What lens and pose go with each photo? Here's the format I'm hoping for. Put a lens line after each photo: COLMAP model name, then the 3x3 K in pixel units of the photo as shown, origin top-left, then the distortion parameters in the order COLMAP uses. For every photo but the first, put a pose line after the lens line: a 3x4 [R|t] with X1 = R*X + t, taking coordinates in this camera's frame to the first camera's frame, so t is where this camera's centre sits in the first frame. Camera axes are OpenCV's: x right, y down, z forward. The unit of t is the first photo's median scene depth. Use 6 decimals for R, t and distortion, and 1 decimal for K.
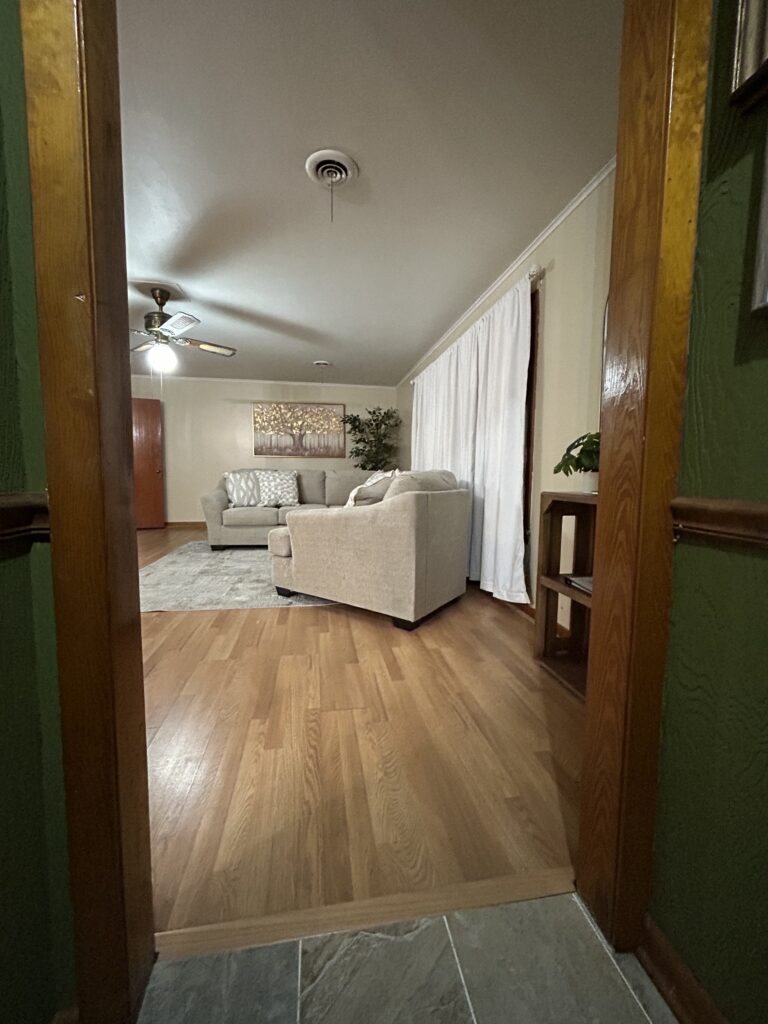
lens RADIAL K [[415.3, 0, 385.8], [0, 415.3, 506.8], [0, 0, 1]] dist [-0.004501, 0.001296]
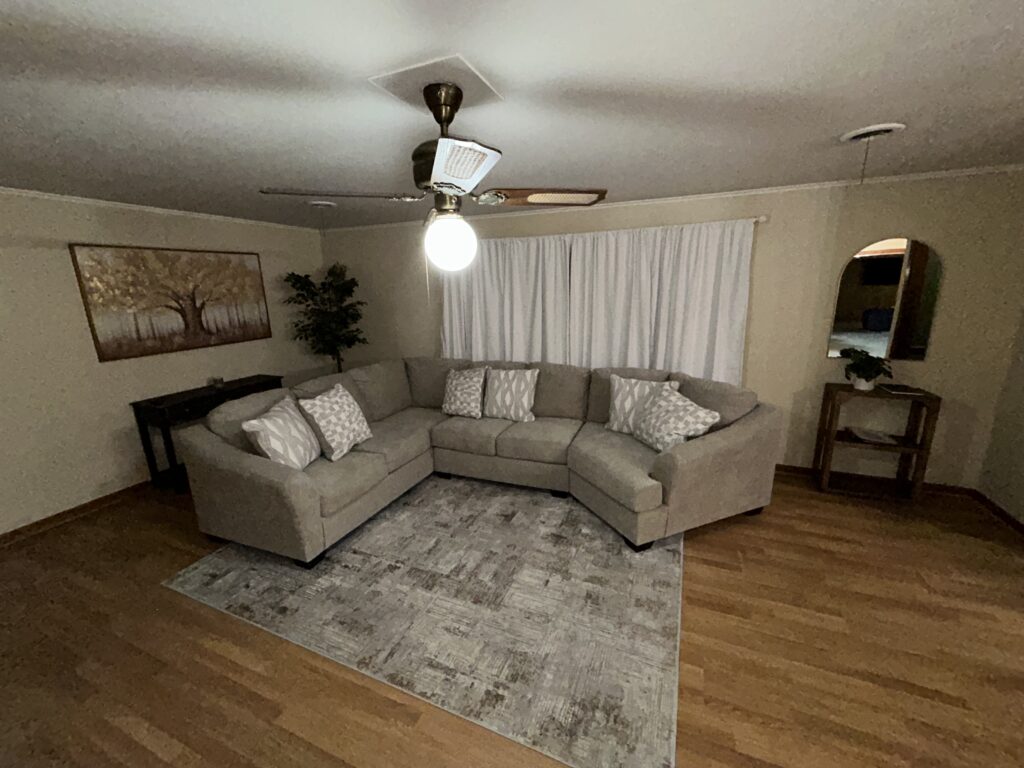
lens RADIAL K [[415.3, 0, 510.7], [0, 415.3, 383.5], [0, 0, 1]] dist [-0.004501, 0.001296]
pose [[0.538748, -0.223185, 0.812366, -0.625354], [0.099547, 0.974380, 0.201678, -0.200371], [-0.836565, -0.027785, 0.547163, 0.467081]]
